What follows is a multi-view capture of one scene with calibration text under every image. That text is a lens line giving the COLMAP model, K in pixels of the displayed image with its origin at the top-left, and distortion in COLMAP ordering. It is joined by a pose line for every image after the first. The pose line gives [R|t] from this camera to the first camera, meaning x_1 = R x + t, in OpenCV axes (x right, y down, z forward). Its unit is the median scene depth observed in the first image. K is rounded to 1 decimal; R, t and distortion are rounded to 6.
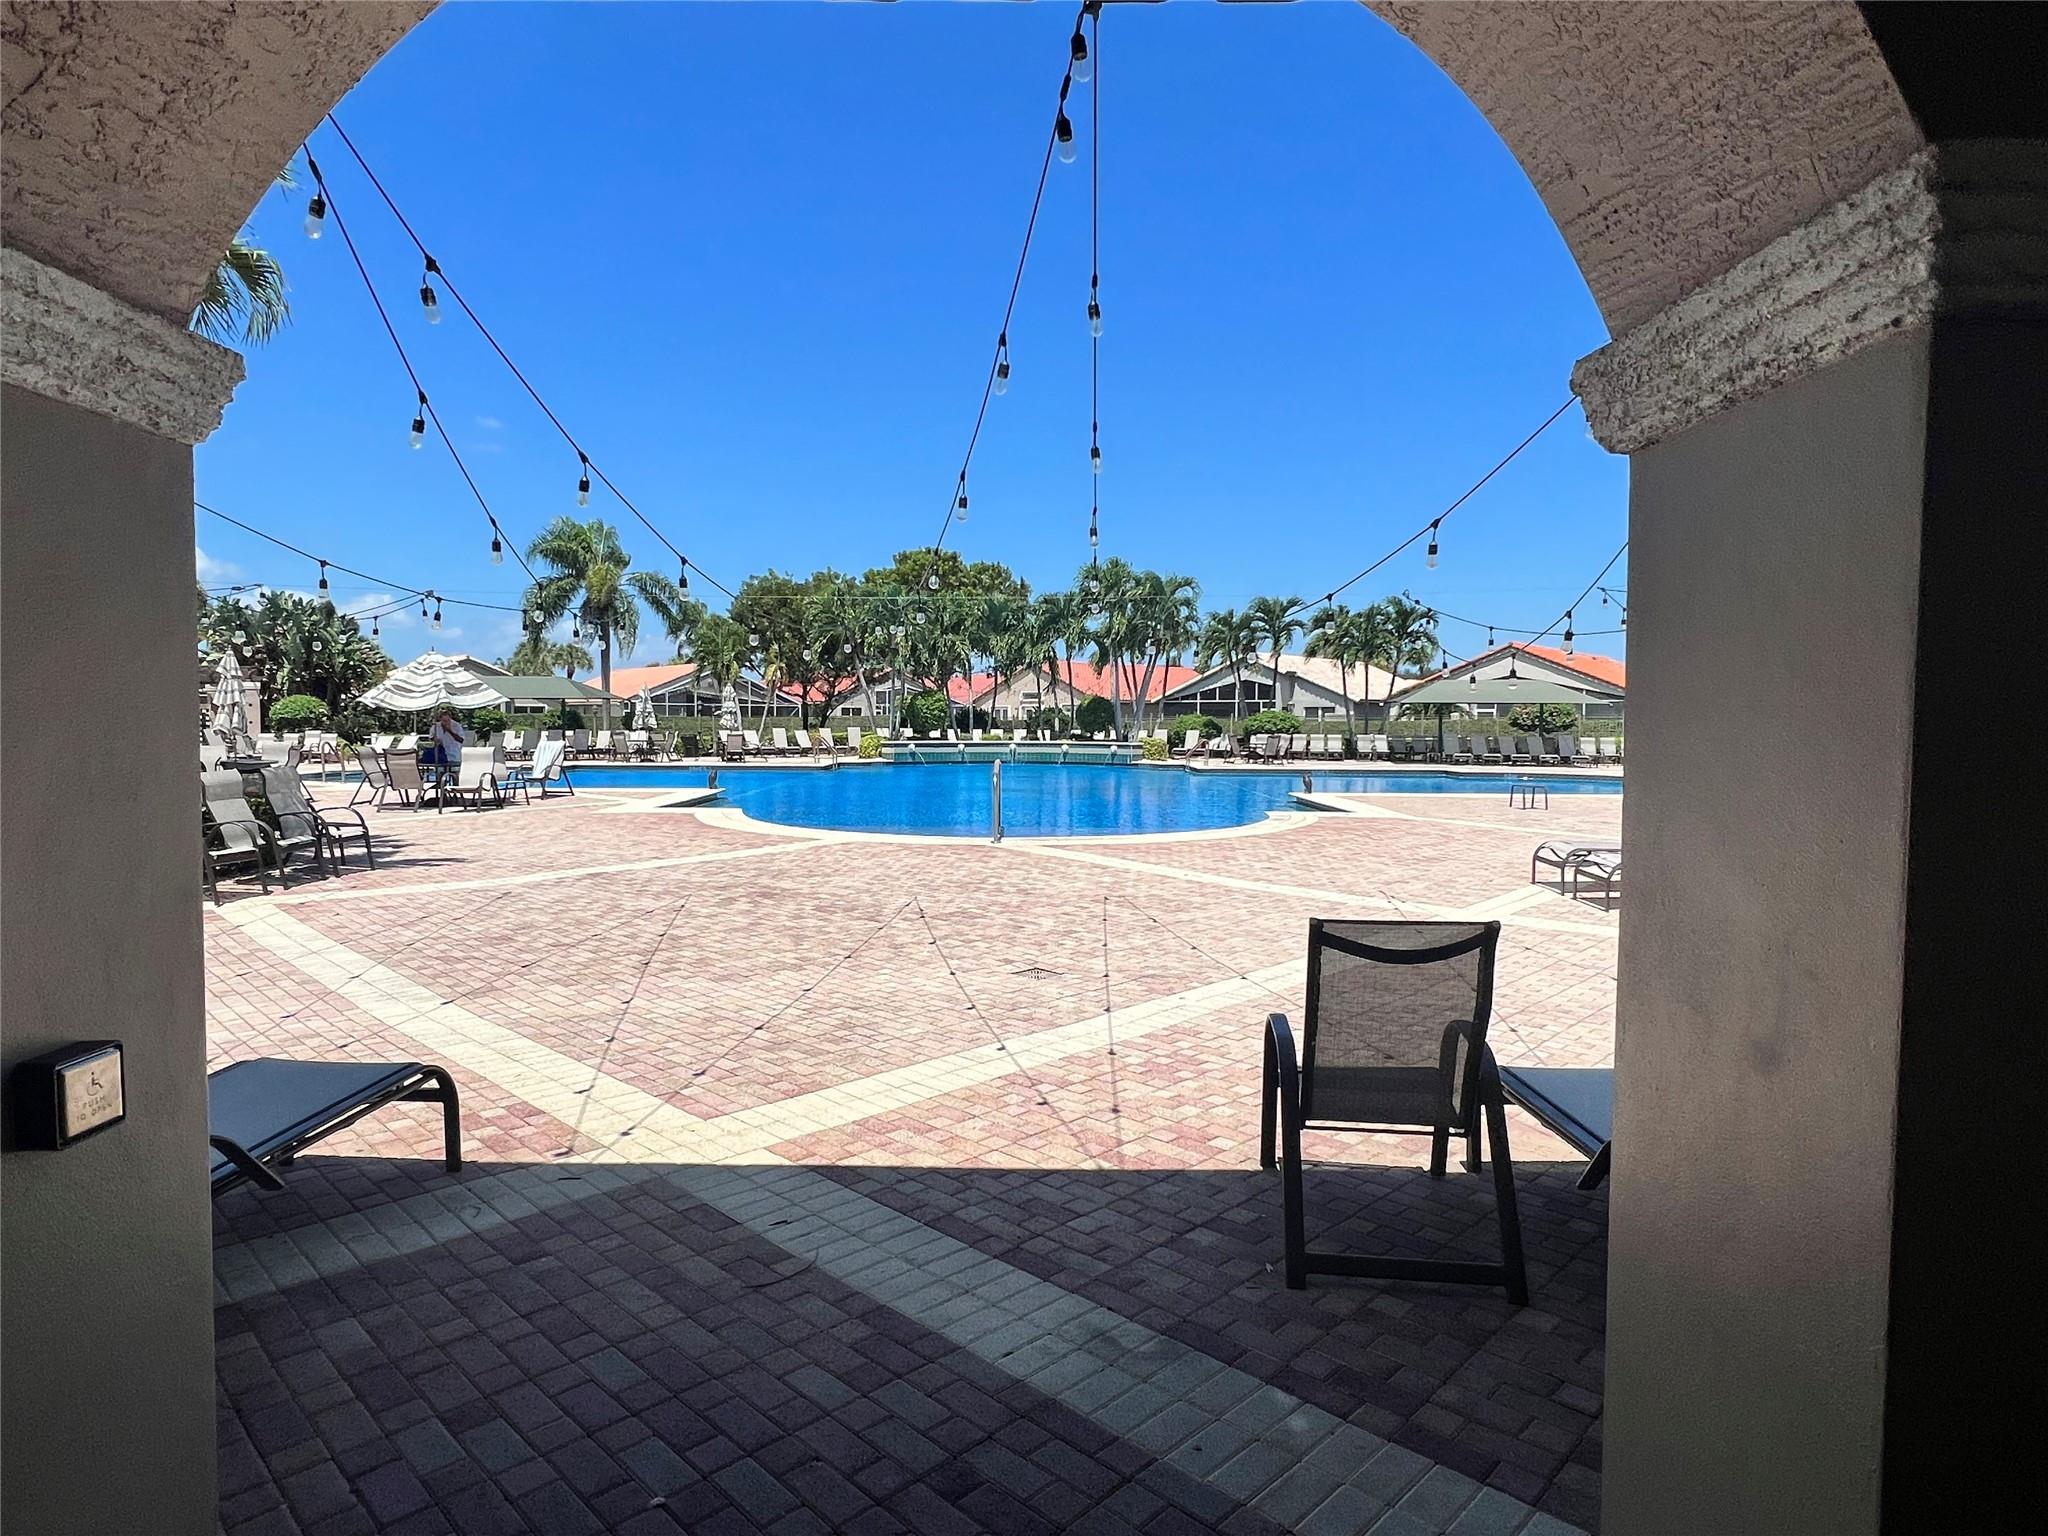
lens RADIAL K [[1113.7, 0, 1024.0], [0, 1113.7, 768.0], [0, 0, 1]] dist [-0.002060, -0.000470]
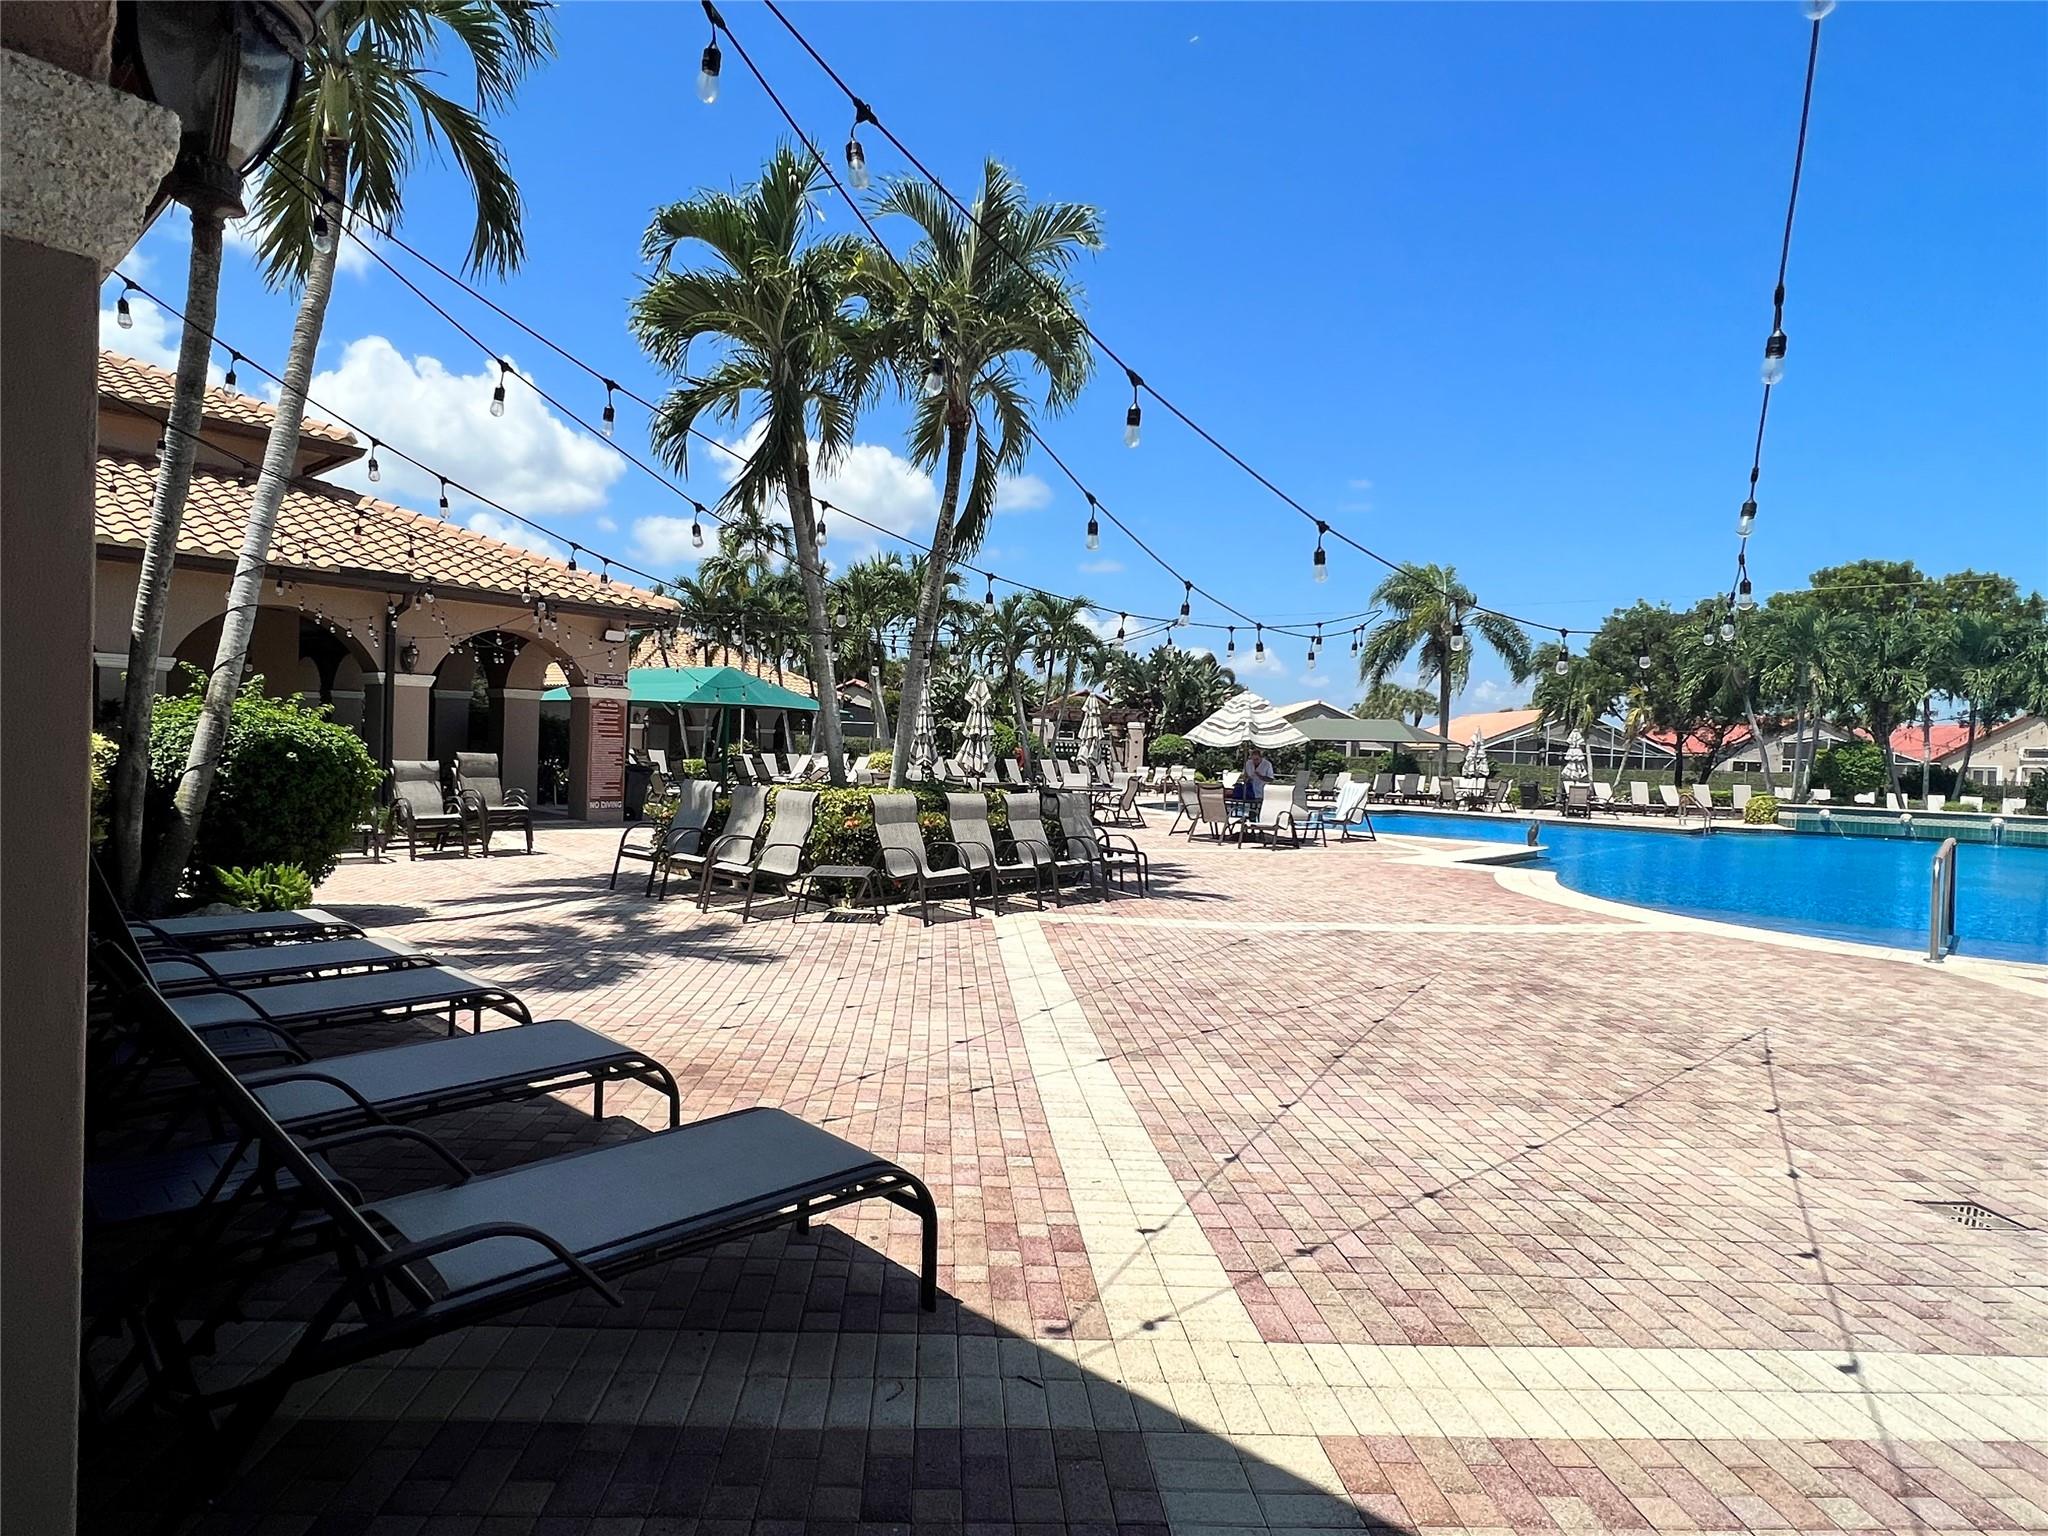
lens RADIAL K [[1113.7, 0, 1024.0], [0, 1113.7, 768.0], [0, 0, 1]] dist [-0.002060, -0.000470]
pose [[0.740291, 0.035628, -0.671342, 0.012161], [-0.064061, 0.997789, -0.017688, -0.001942], [0.669227, 0.056101, 0.740937, 0.108961]]
